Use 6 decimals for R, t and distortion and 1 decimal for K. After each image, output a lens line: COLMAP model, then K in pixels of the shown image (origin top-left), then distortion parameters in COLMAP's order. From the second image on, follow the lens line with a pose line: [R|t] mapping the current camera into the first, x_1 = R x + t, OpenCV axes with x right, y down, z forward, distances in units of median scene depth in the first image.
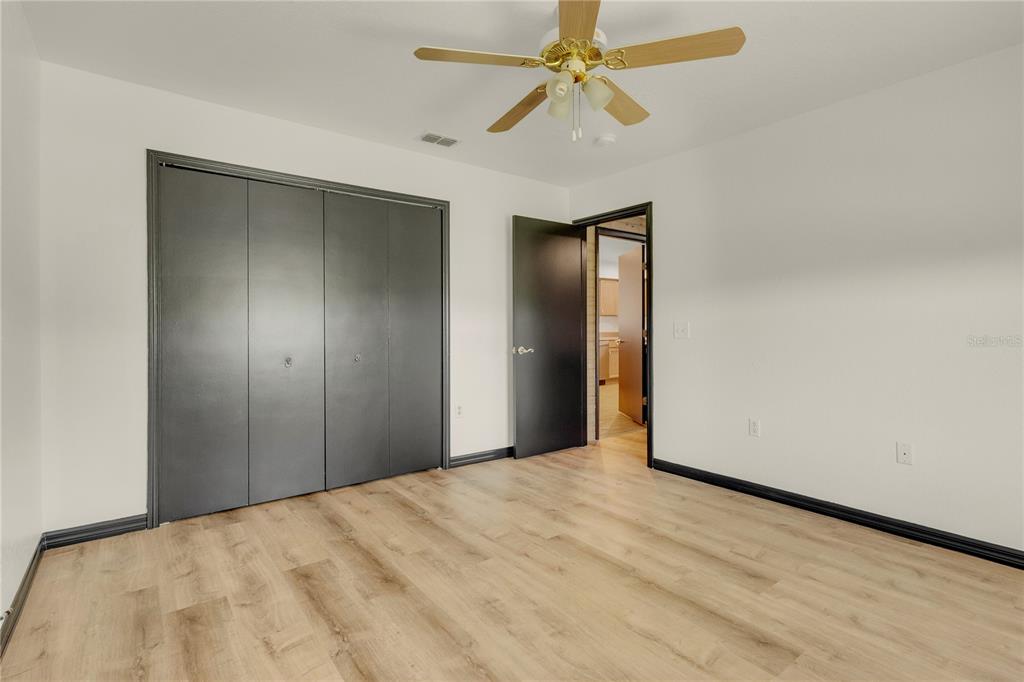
lens RADIAL K [[492.6, 0, 514.1], [0, 492.6, 337.1], [0, 0, 1]] dist [0.005562, 0.000765]
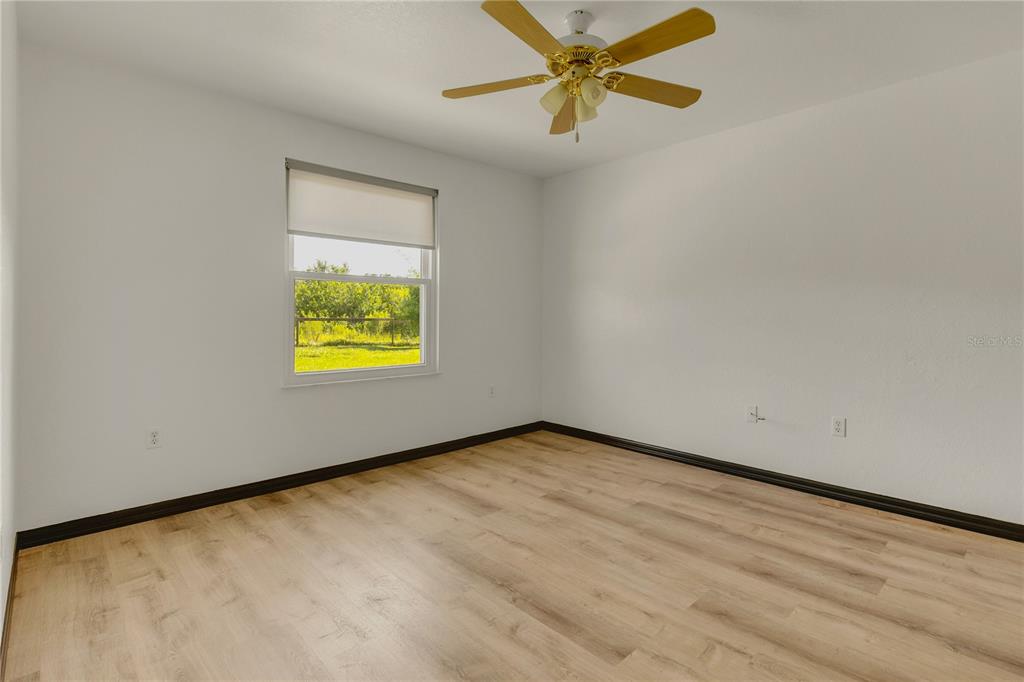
lens RADIAL K [[492.6, 0, 511.8], [0, 492.6, 338.4], [0, 0, 1]] dist [0.005562, 0.000765]
pose [[-0.996027, -0.000606, -0.089051, 0.331658], [-0.006638, 0.997701, 0.067450, -0.037278], [0.088805, 0.067773, -0.993741, 1.866933]]
